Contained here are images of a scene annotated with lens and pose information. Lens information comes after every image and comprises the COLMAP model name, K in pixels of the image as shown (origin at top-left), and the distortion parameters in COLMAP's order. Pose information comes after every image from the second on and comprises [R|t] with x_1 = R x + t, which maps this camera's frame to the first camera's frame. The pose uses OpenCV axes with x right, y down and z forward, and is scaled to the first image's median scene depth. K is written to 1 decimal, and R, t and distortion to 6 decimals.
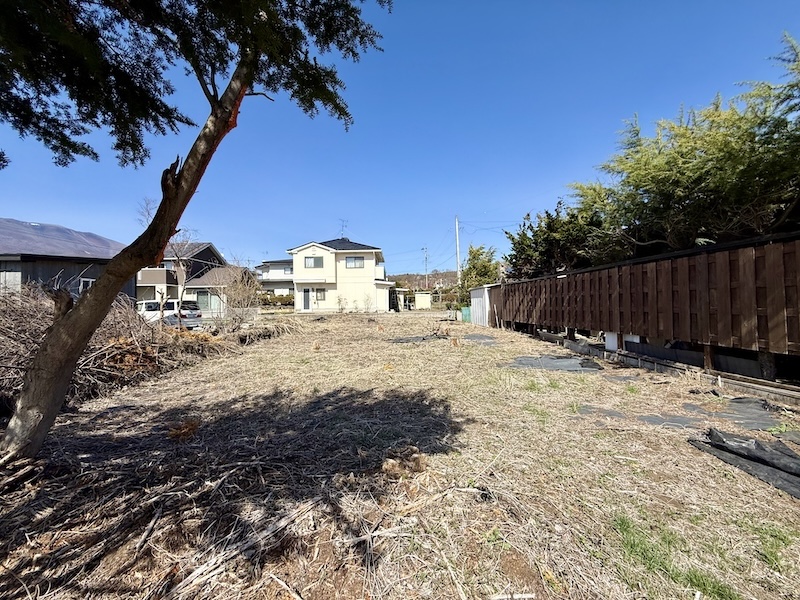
lens RADIAL K [[321.0, 0, 399.9], [0, 321.0, 301.2], [0, 0, 1]] dist [0.001536, 0.000027]
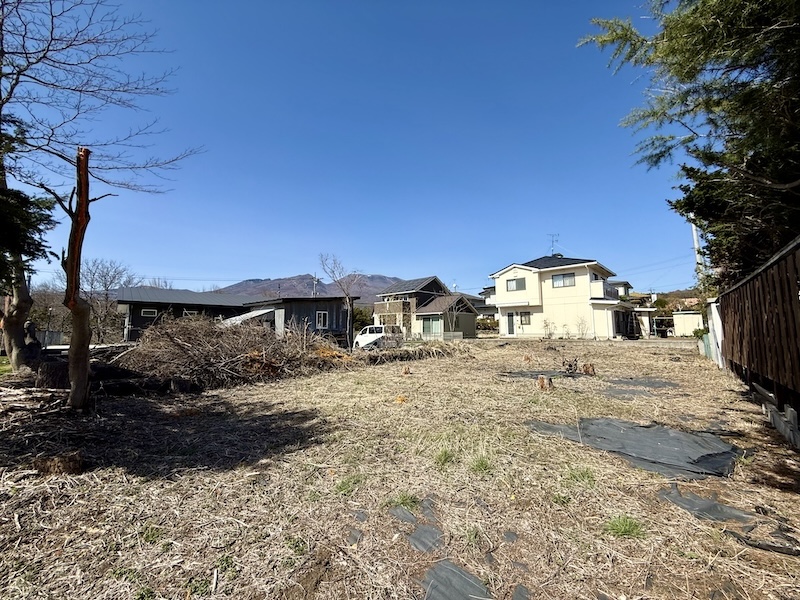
lens RADIAL K [[321.0, 0, 400.0], [0, 321.0, 298.2], [0, 0, 1]] dist [0.001536, 0.000027]
pose [[0.717382, -0.063516, -0.693779, 0.142270], [0.004327, 0.996222, -0.086731, -0.000195], [0.696667, 0.059217, 0.714946, 0.078177]]
